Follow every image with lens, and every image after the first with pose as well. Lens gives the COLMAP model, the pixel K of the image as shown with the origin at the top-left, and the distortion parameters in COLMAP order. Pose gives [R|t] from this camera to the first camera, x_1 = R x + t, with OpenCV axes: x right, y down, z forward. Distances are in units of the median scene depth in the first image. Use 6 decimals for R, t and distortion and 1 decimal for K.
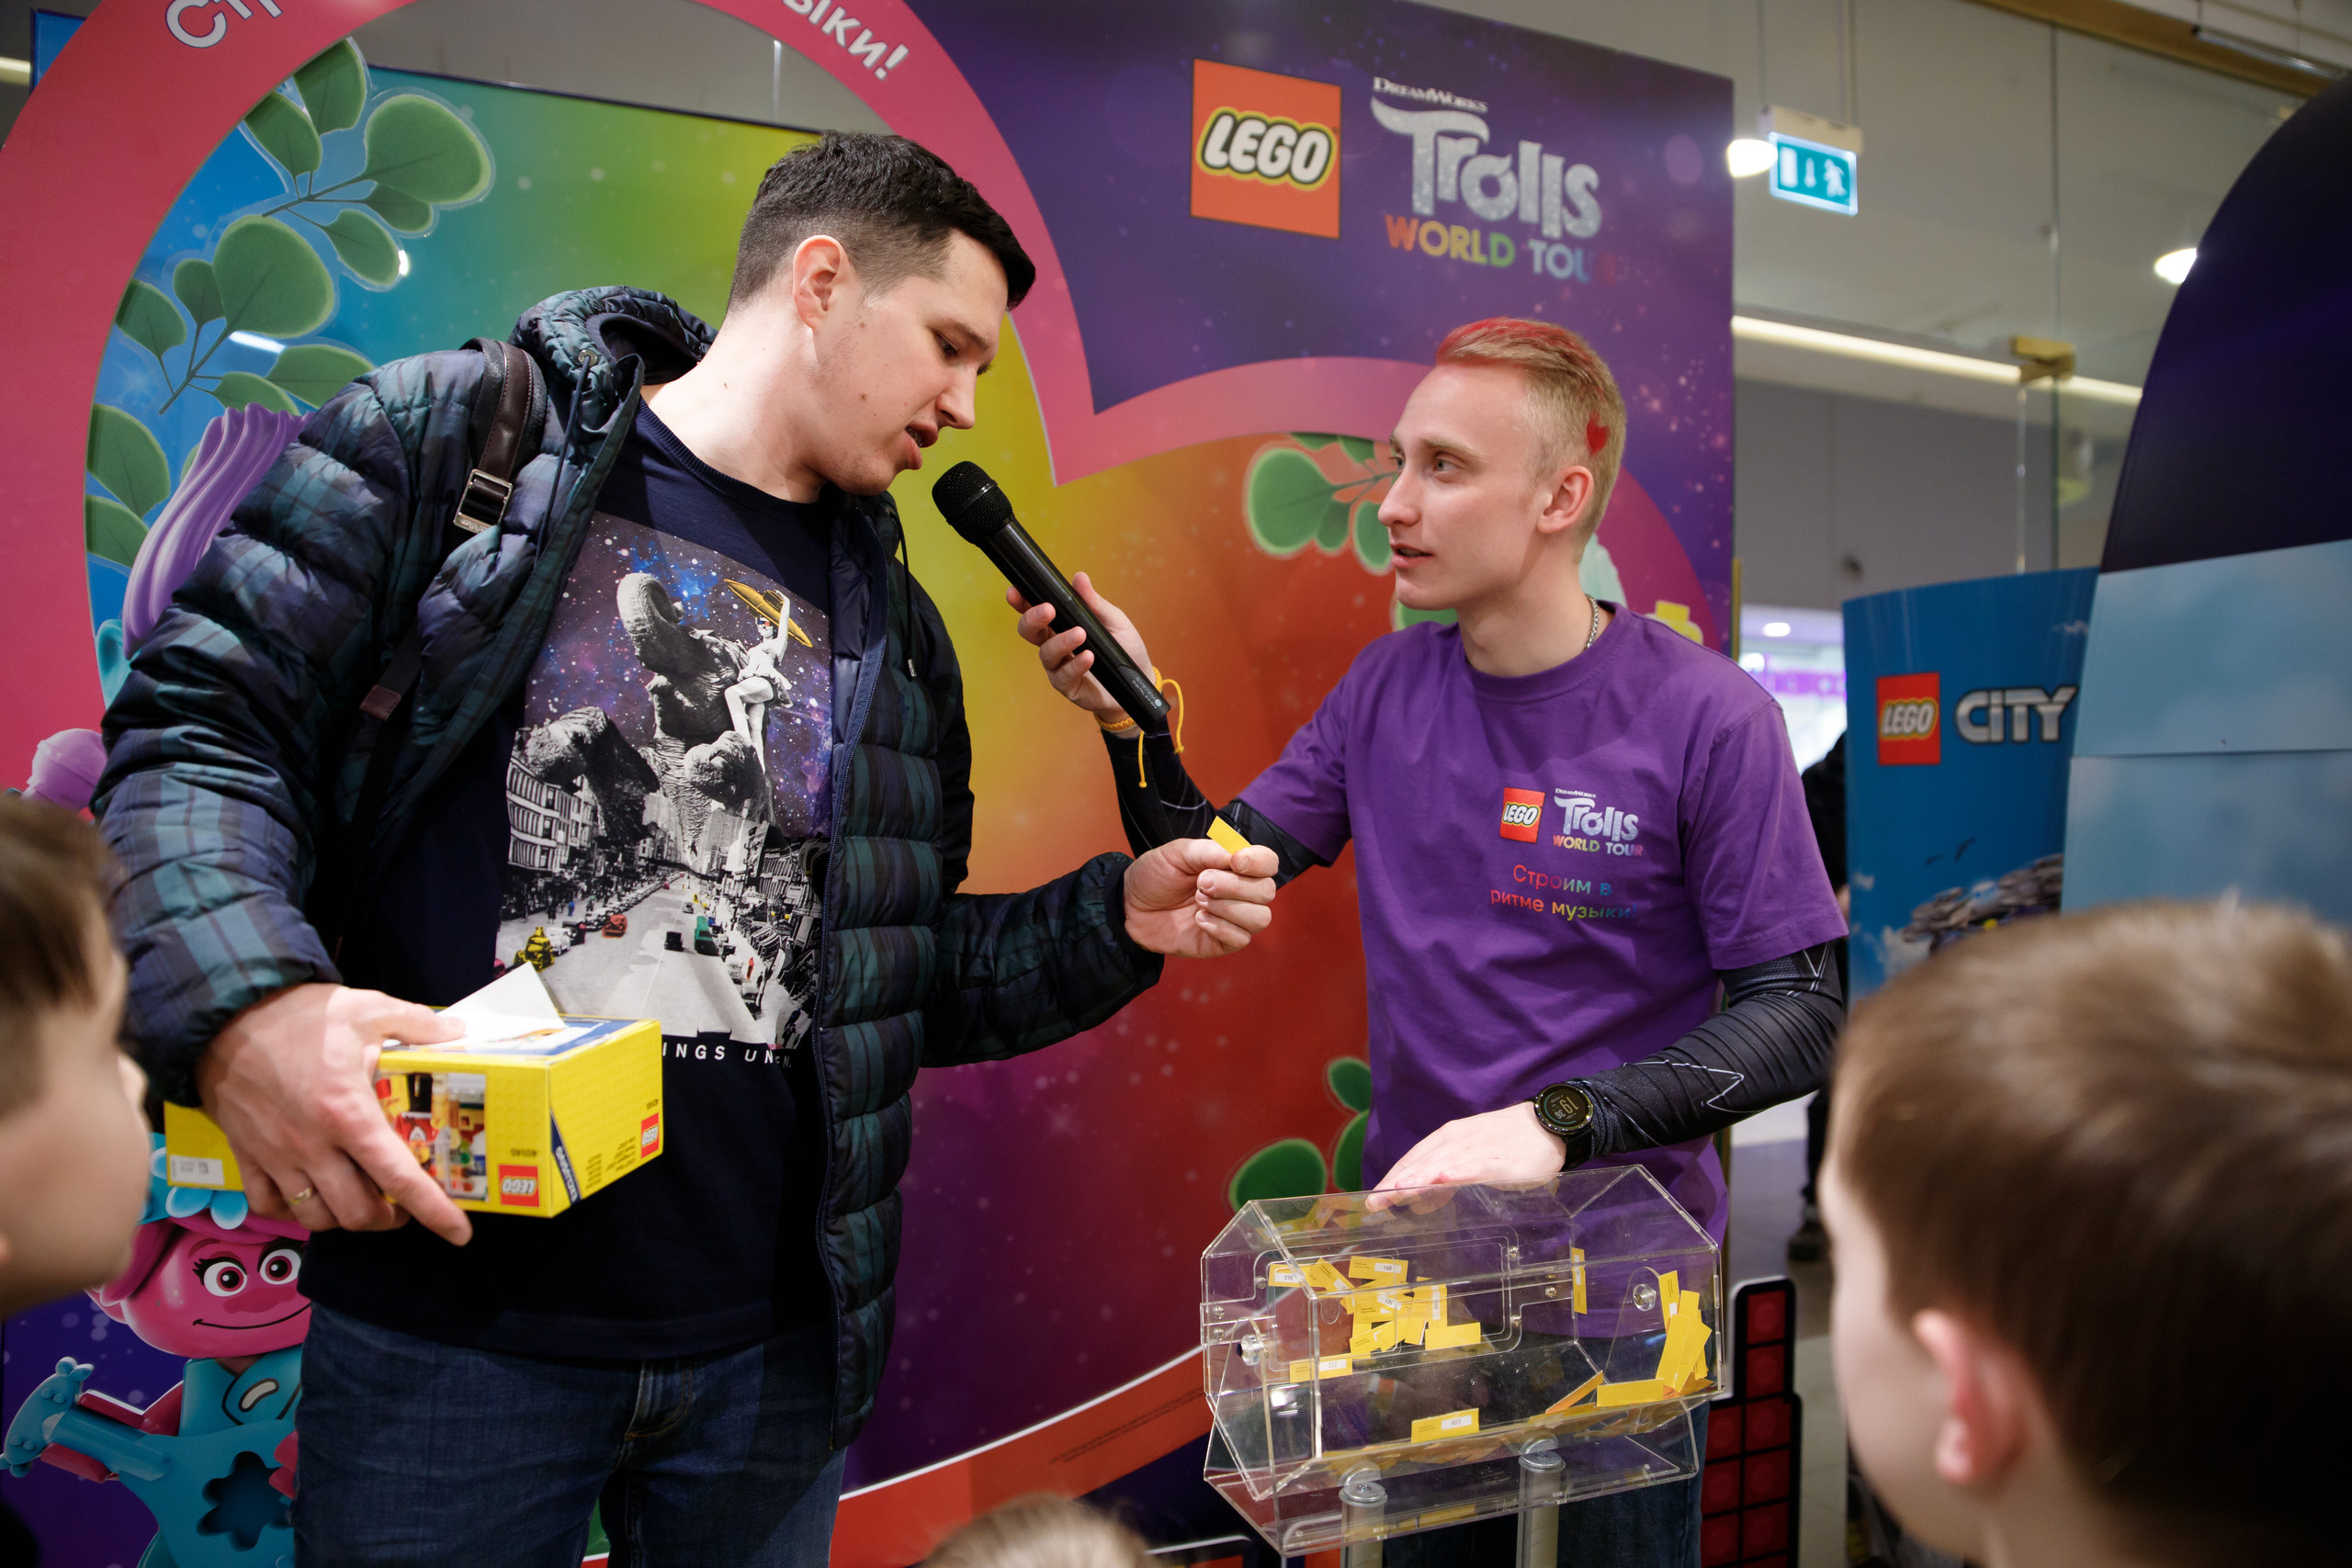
lens RADIAL K [[1642.5, 0, 1218.3], [0, 1642.5, 769.5], [0, 0, 1]] dist [-0.125039, 0.083306]
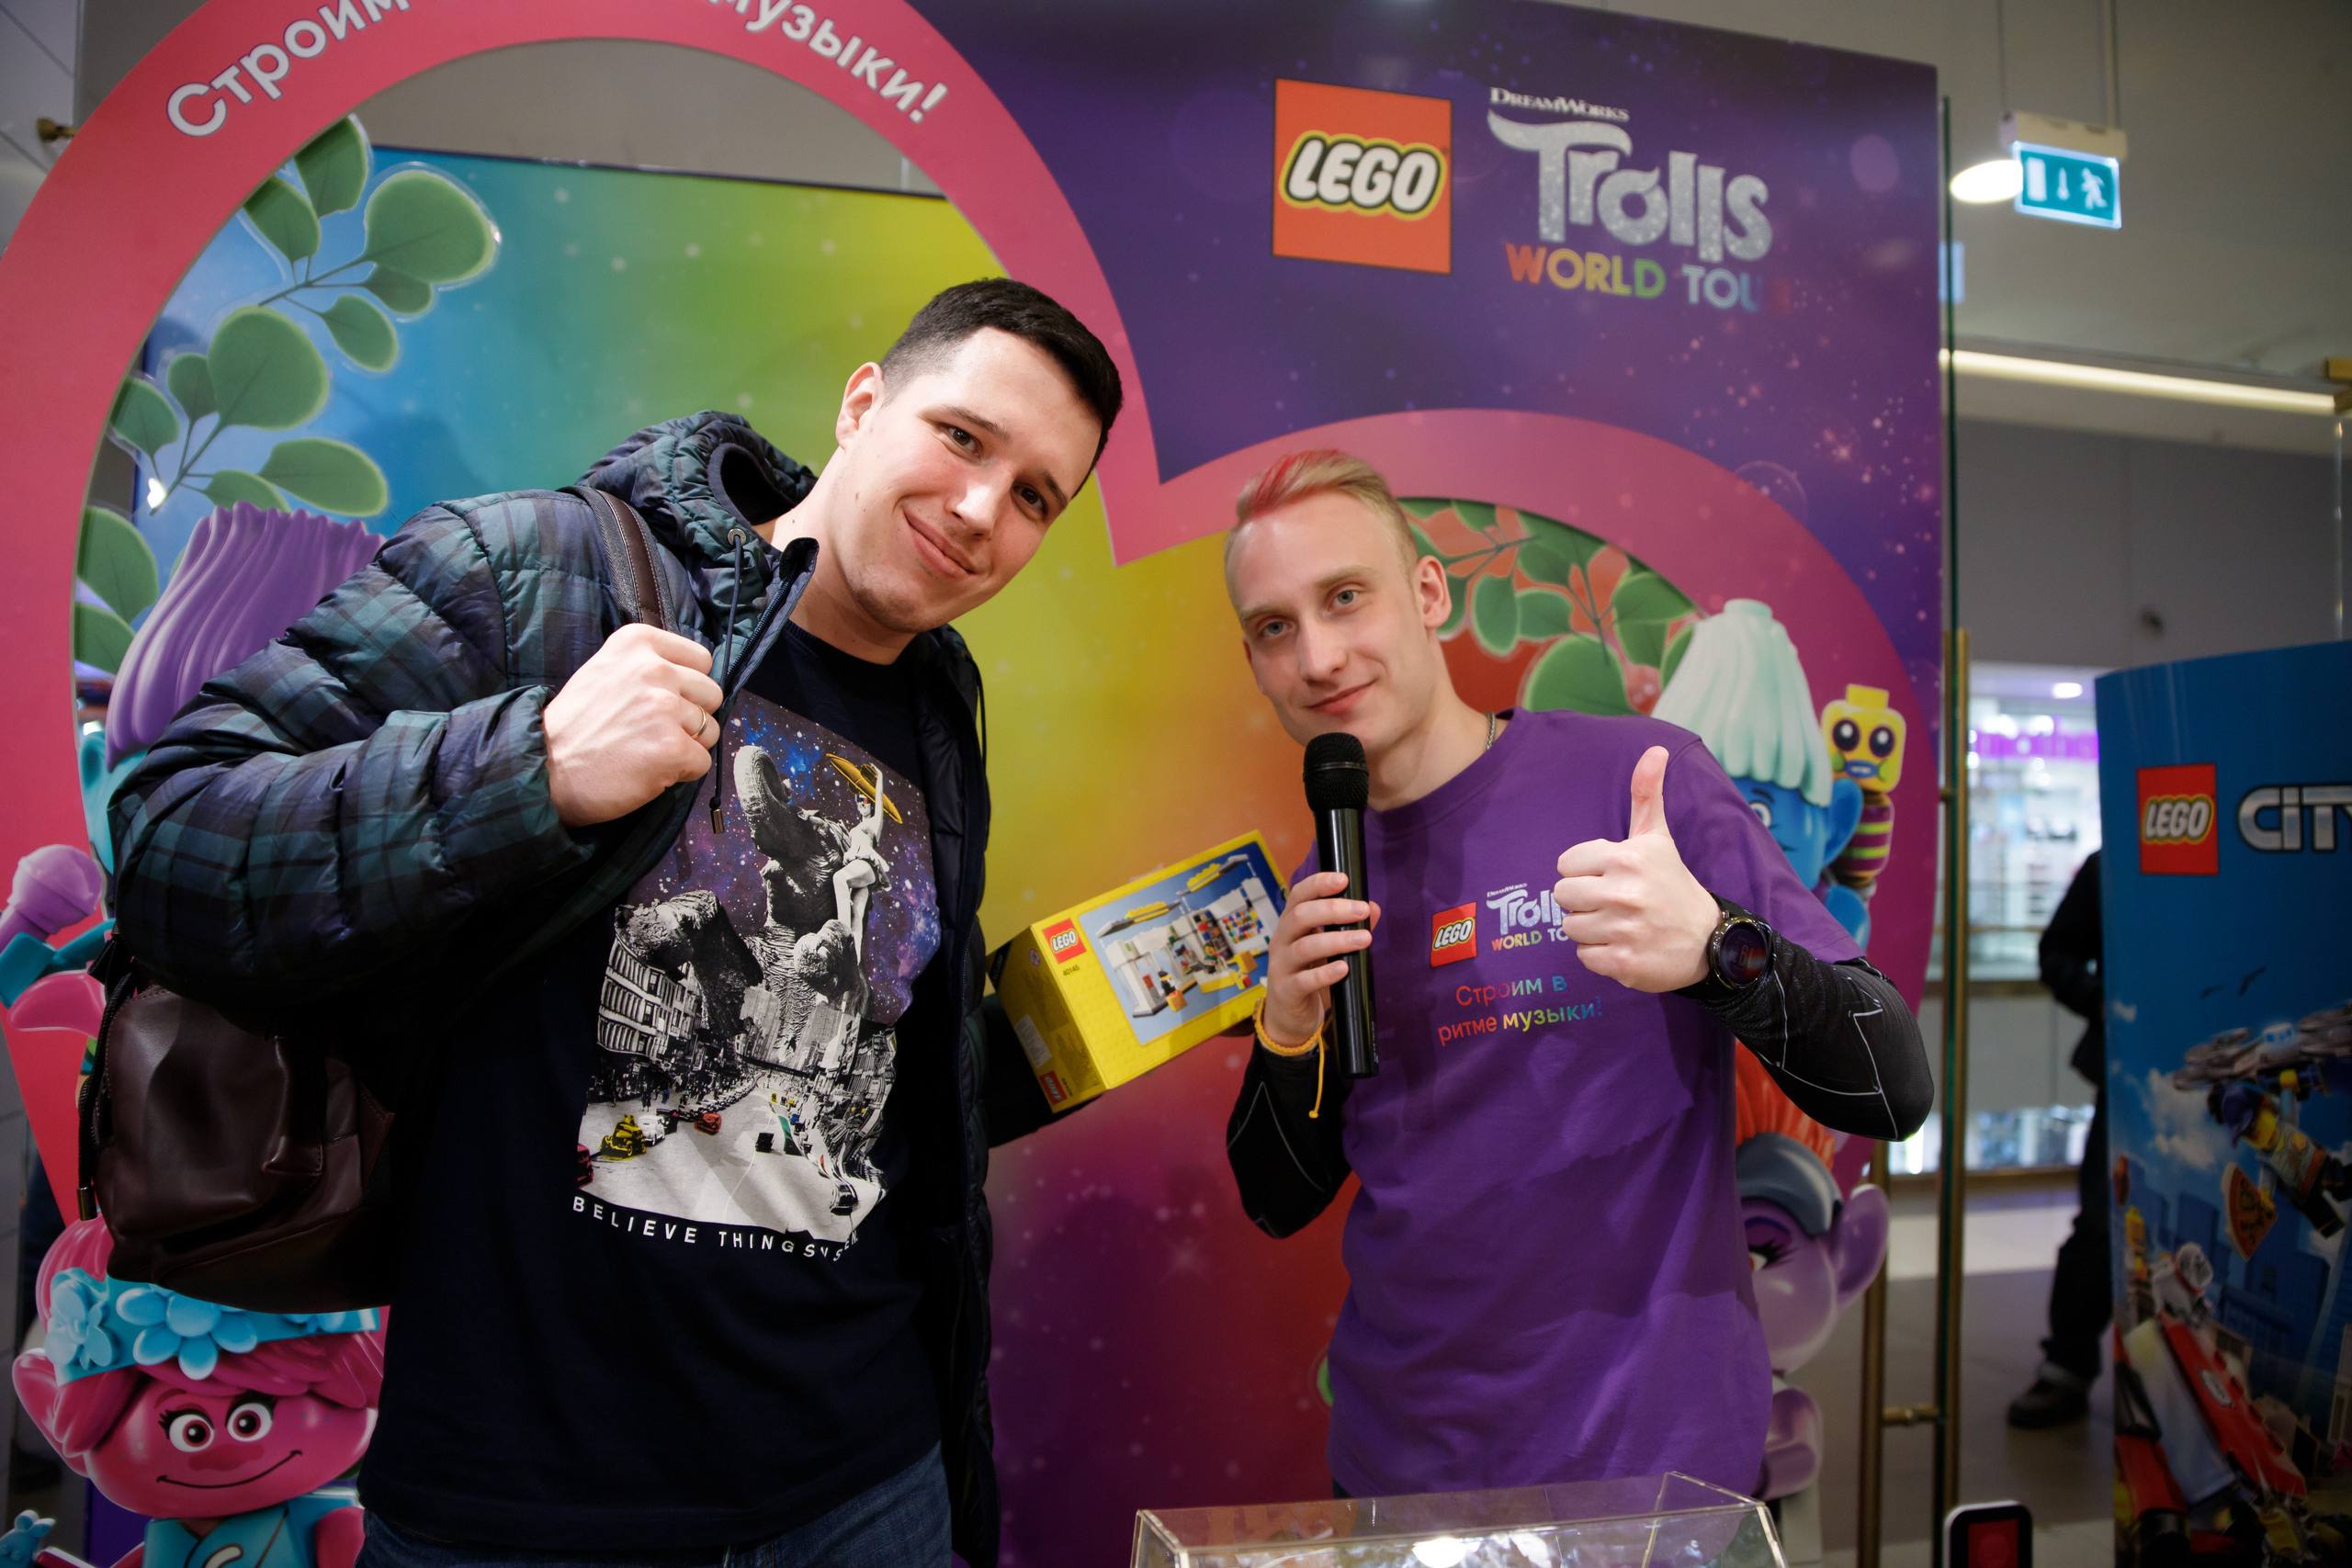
lens RADIAL K [[1642.5, 0, 1174.4], [0, 1642.5, 777.9], [0, 0, 1]] dist [-0.125039, 0.083306]
pose [[0.983551, -0.002056, -0.180621, 0.083723], [-0.004548, 0.999336, -0.036138, -0.025512], [0.180575, 0.036365, 0.982889, 0.129587]]
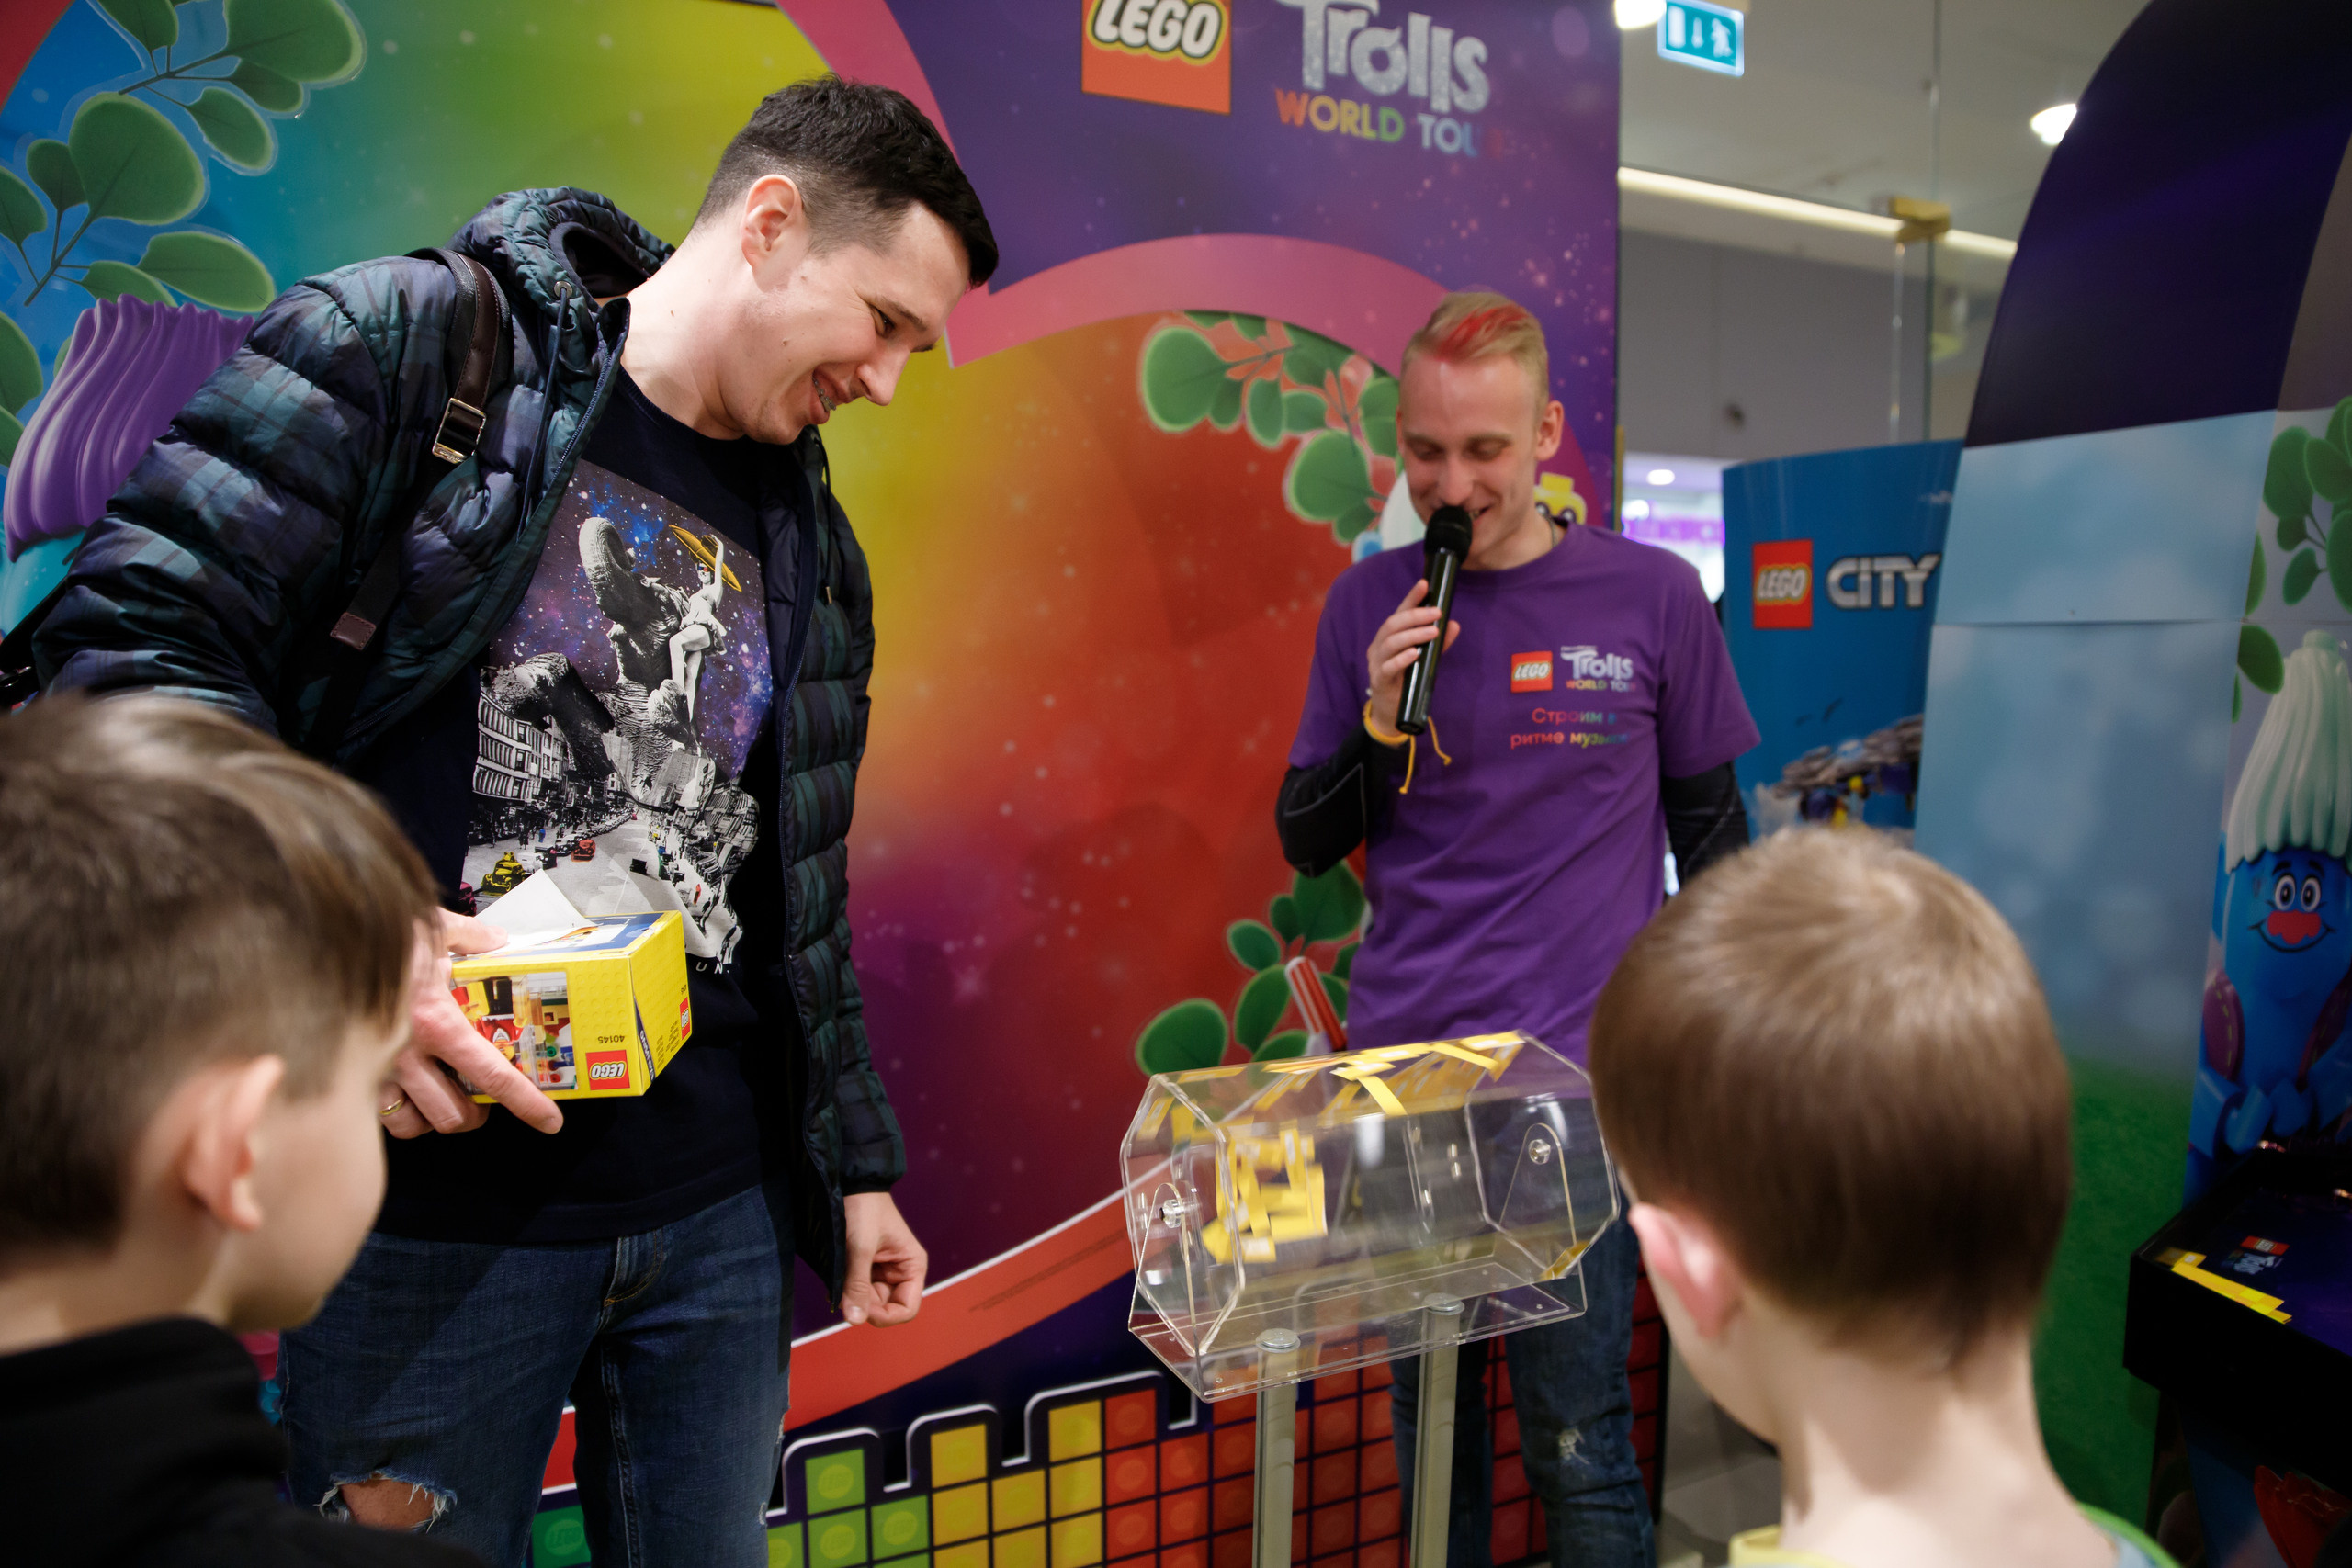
lens RADIAL K [[1642.5, 0, 1220.2], [0, 1642.5, 778.4], [0, 0, 1]] dist [-0.125039, 0.083306]
pose [[0.997631, -0.018958, 0.066124, -0.005140], [0.012526, 0.995268, 0.096355, -0.014352], [-0.067638, -0.095298, 0.993148, -0.028644]]
